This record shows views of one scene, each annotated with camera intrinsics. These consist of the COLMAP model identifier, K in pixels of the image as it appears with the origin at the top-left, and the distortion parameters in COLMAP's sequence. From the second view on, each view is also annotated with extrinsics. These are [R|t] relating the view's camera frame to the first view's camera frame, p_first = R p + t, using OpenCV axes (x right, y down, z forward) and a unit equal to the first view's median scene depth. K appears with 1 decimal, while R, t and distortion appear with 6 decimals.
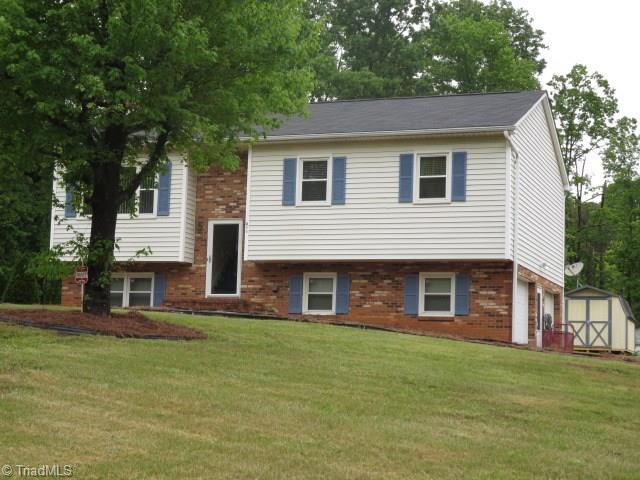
lens RADIAL K [[1234.3, 0, 319.9], [0, 1234.3, 243.0], [0, 0, 1]] dist [-0.078377, 0.000000]
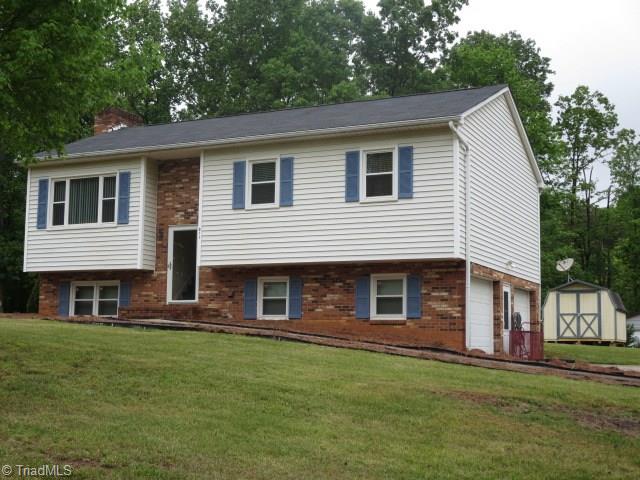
lens RADIAL K [[949.9, 0, 319.9], [0, 949.9, 234.7], [0, 0, 1]] dist [-0.065178, 0.000000]
pose [[0.995590, -0.029537, -0.089039, 0.101723], [0.028236, 0.999476, -0.015841, 0.003512], [0.089460, 0.013257, 0.995902, 0.244066]]
